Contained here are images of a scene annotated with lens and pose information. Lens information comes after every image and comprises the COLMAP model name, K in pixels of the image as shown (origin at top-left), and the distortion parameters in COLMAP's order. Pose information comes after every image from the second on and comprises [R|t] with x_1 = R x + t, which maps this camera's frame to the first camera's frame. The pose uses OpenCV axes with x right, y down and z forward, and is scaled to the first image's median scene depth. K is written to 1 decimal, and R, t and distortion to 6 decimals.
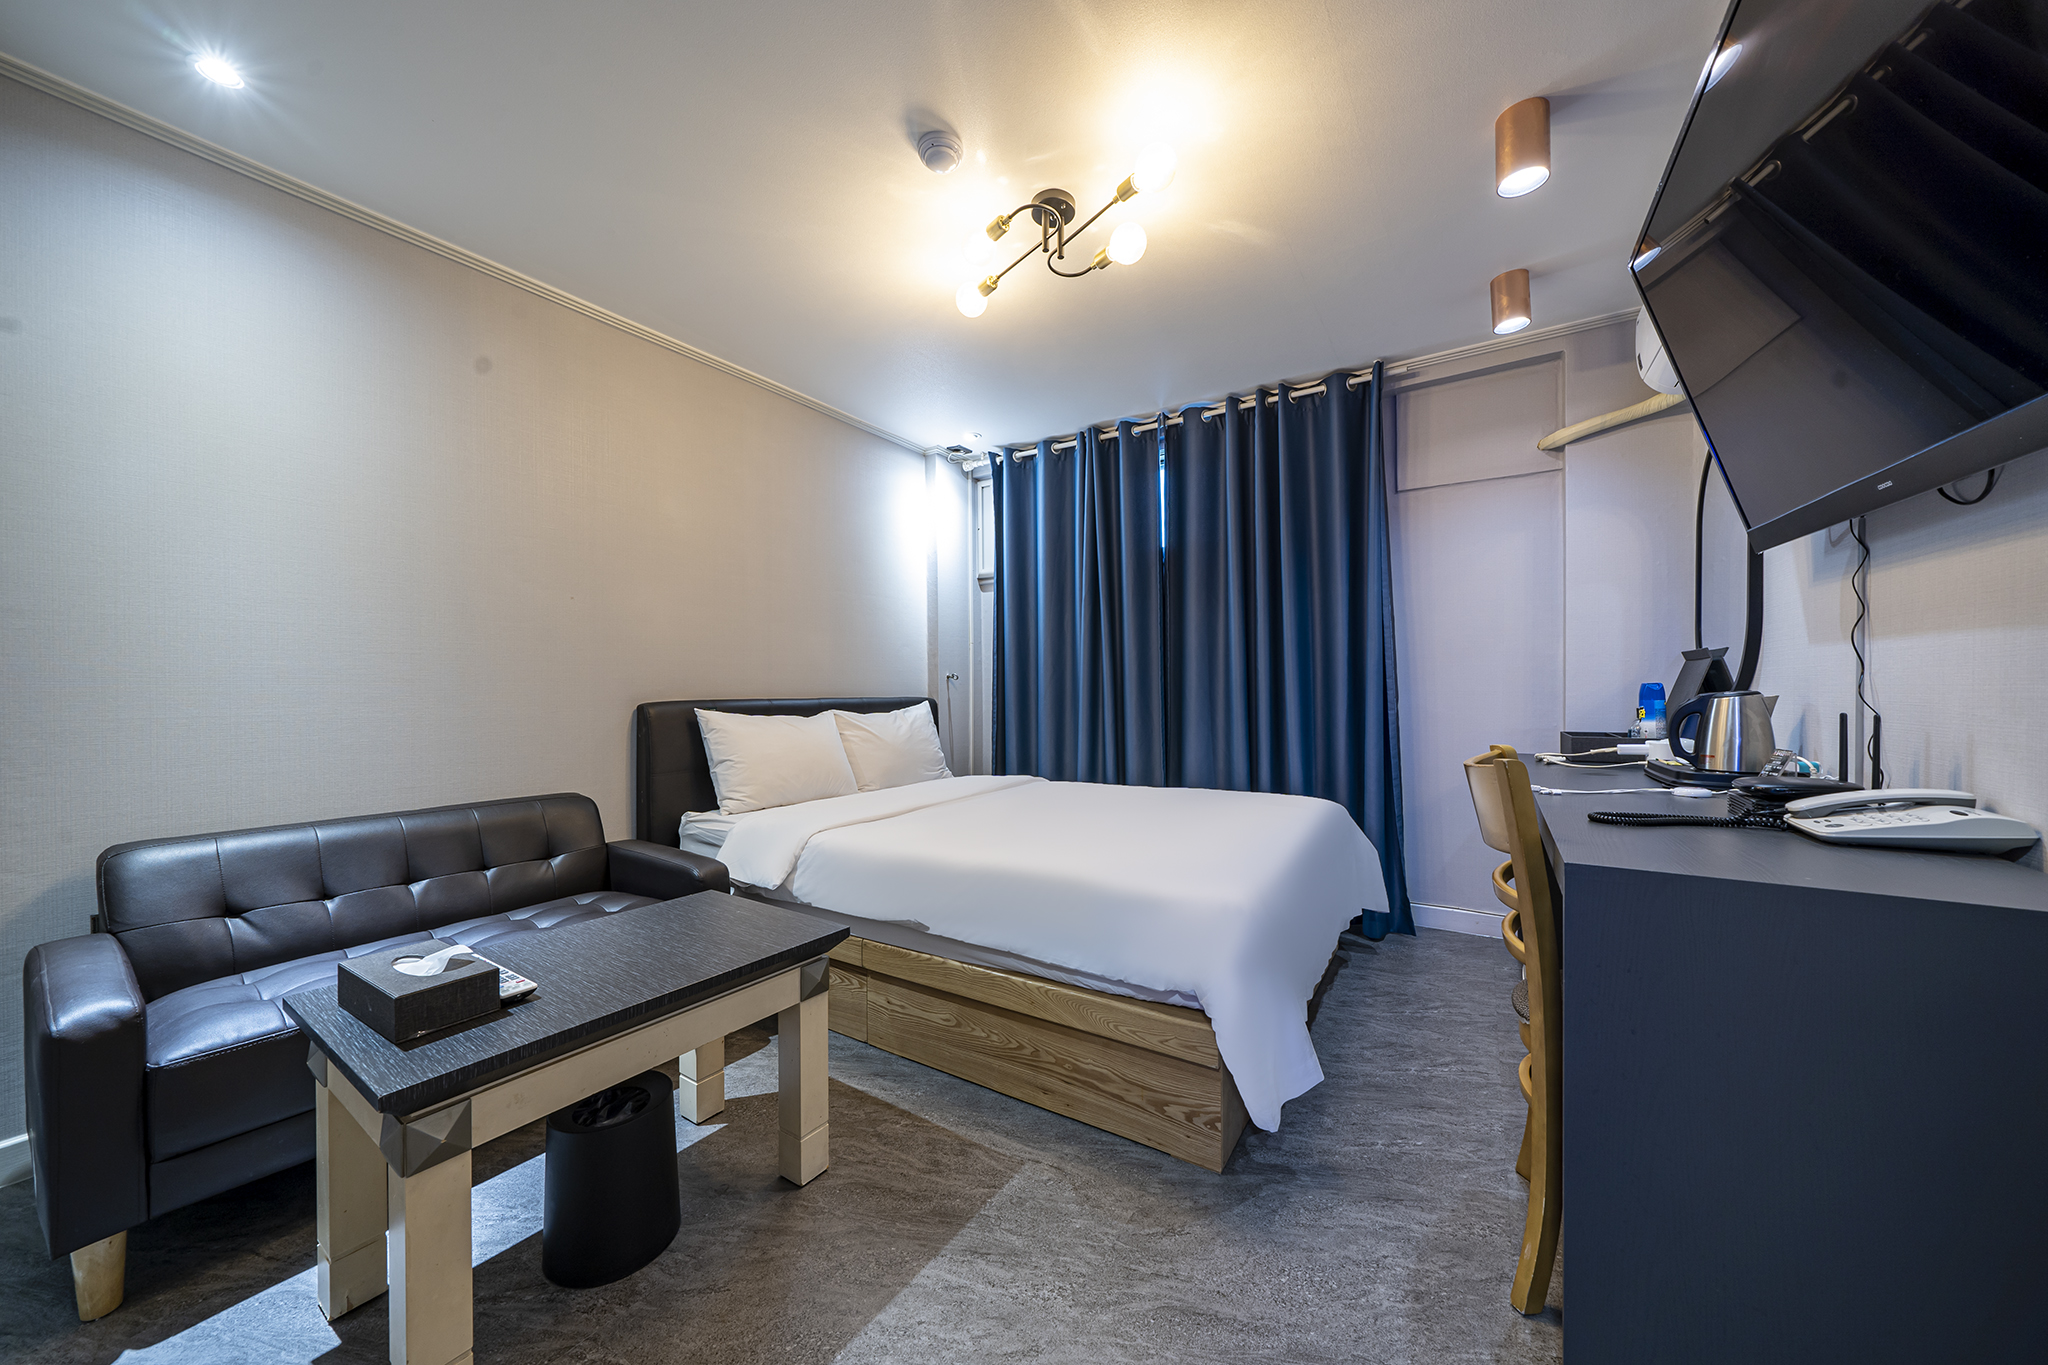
lens RADIAL K [[698.4, 0, 1021.0], [0, 698.4, 702.9], [0, 0, 1]] dist [0.000322, 0.000061]
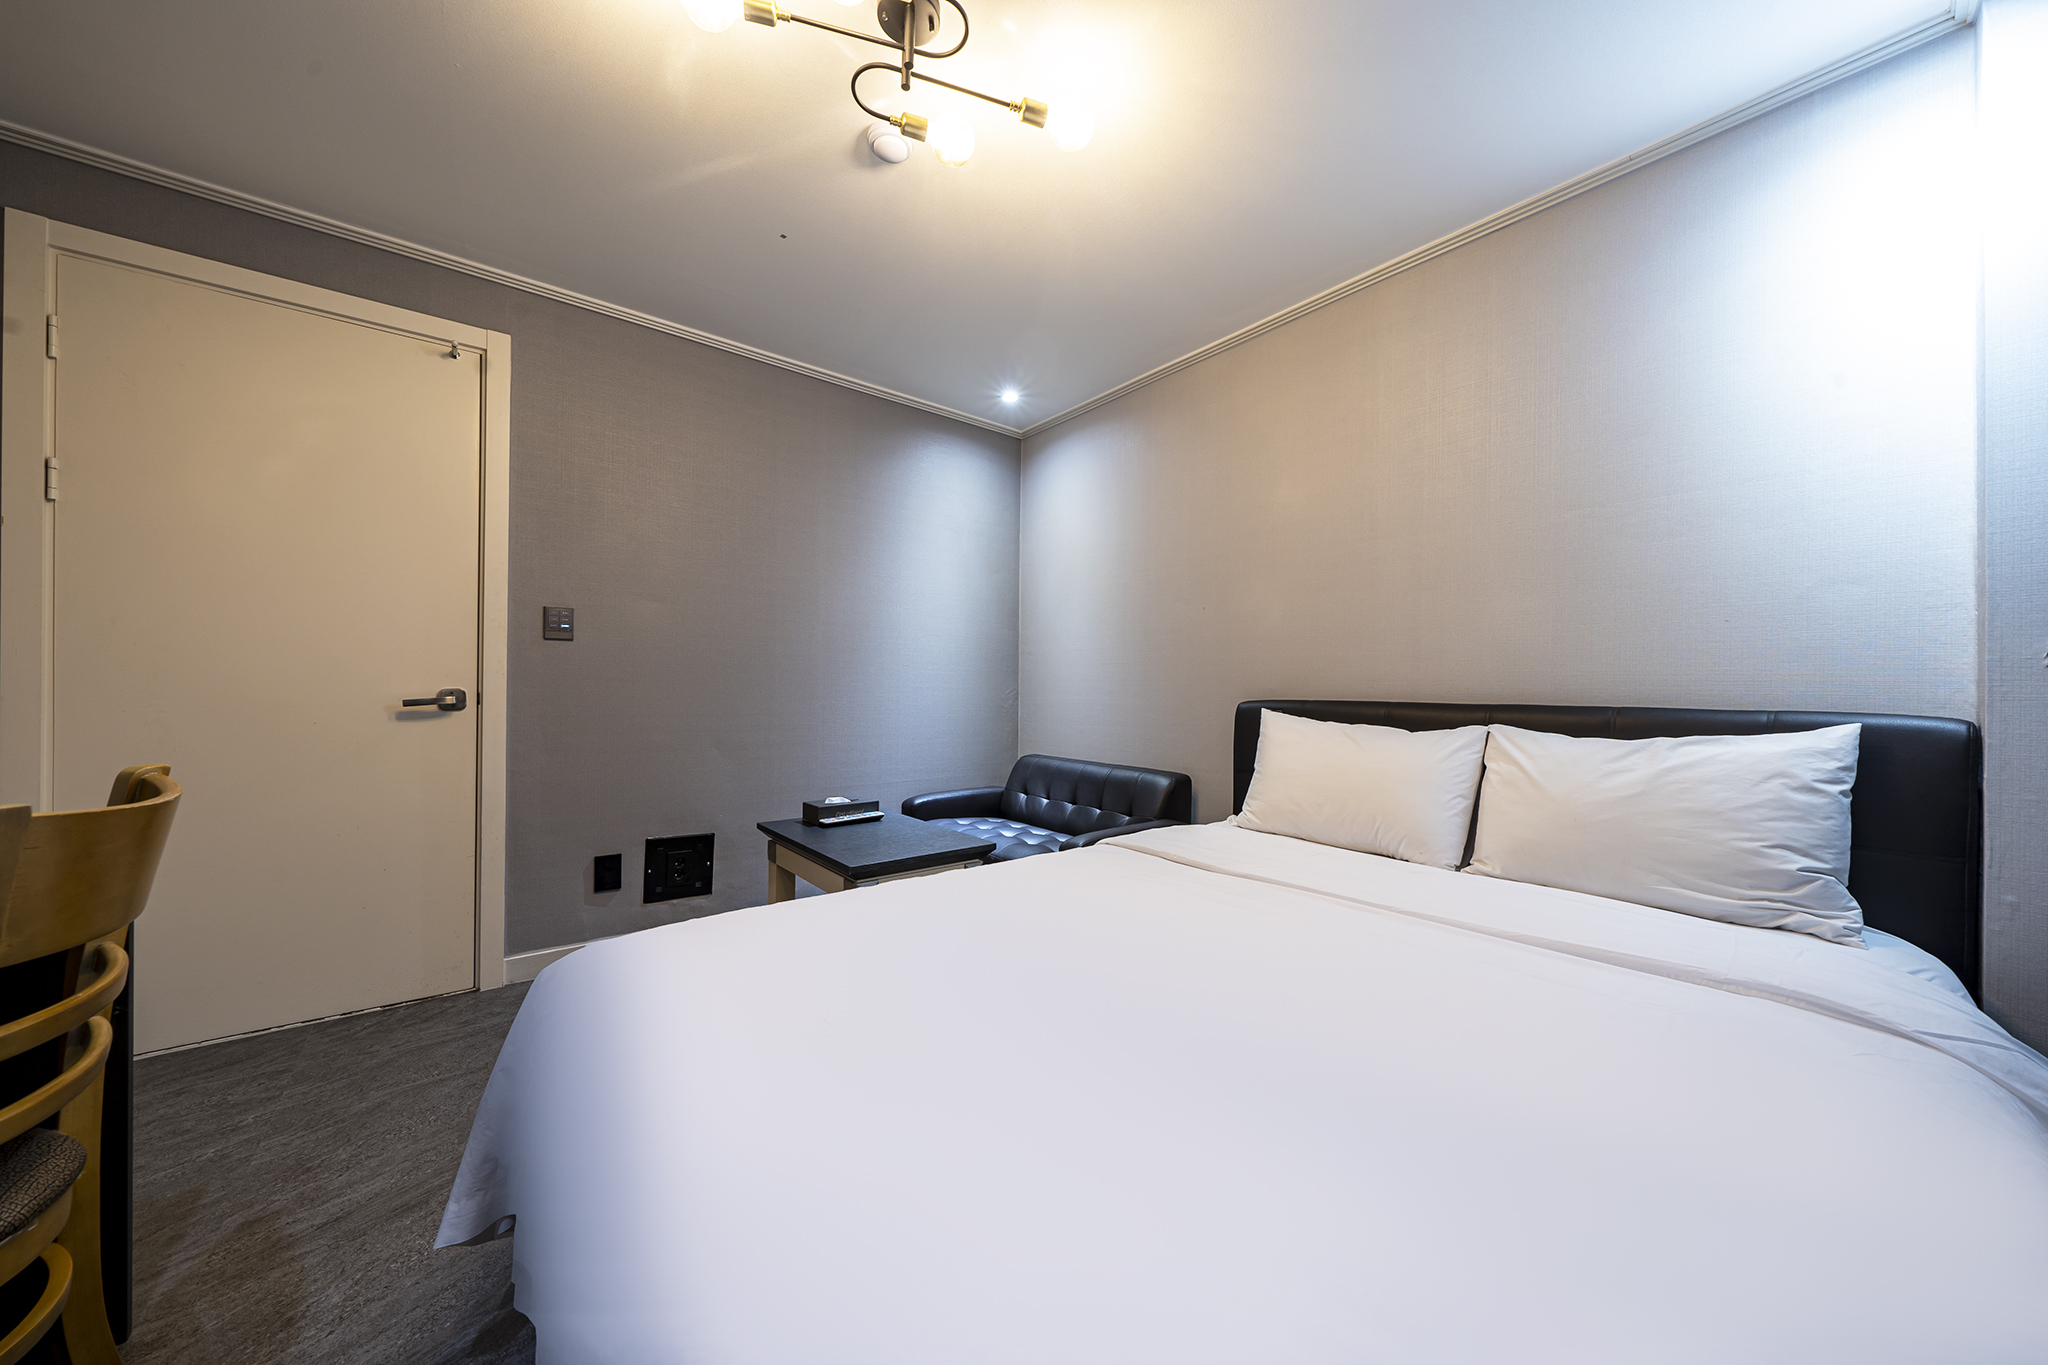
lens RADIAL K [[729.9, 0, 1024.0], [0, 729.9, 682.5], [0, 0, 1]] dist [0.007218, -0.000008]
pose [[-0.322519, -0.002458, -0.946560, 0.387010], [-0.026217, 0.999636, 0.006336, -0.016436], [0.946200, 0.026859, -0.322466, 0.725429]]
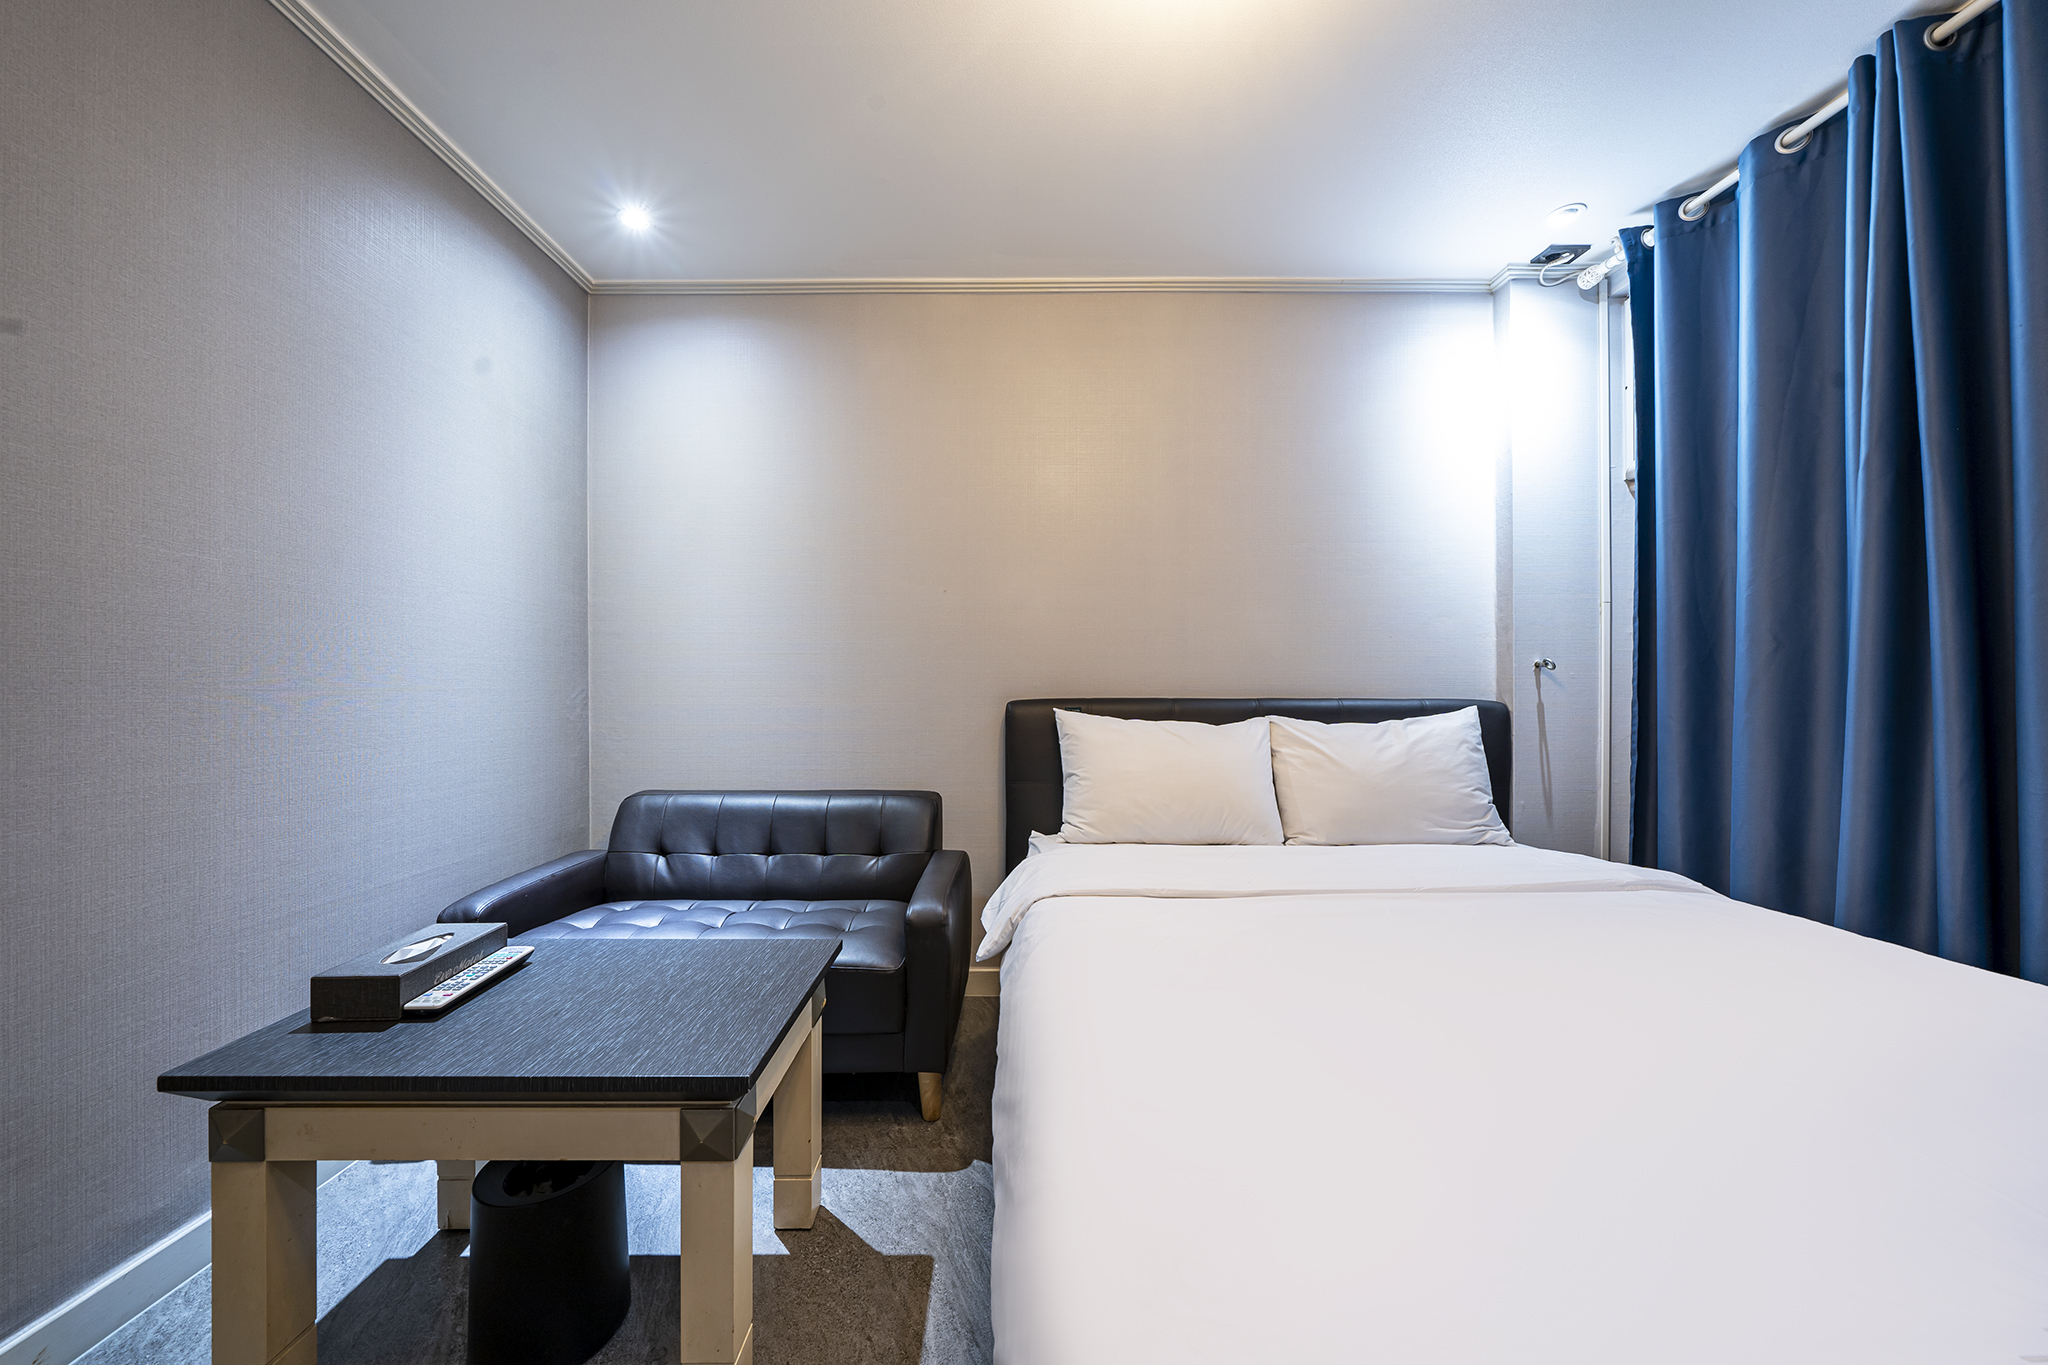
lens RADIAL K [[729.9, 0, 1024.0], [0, 729.9, 682.5], [0, 0, 1]] dist [0.007218, -0.000008]
pose [[0.553109, 0.006197, -0.833086, 0.172785], [-0.021766, 0.999738, -0.007015, -0.010690], [0.832824, 0.022013, 0.553099, 0.350635]]
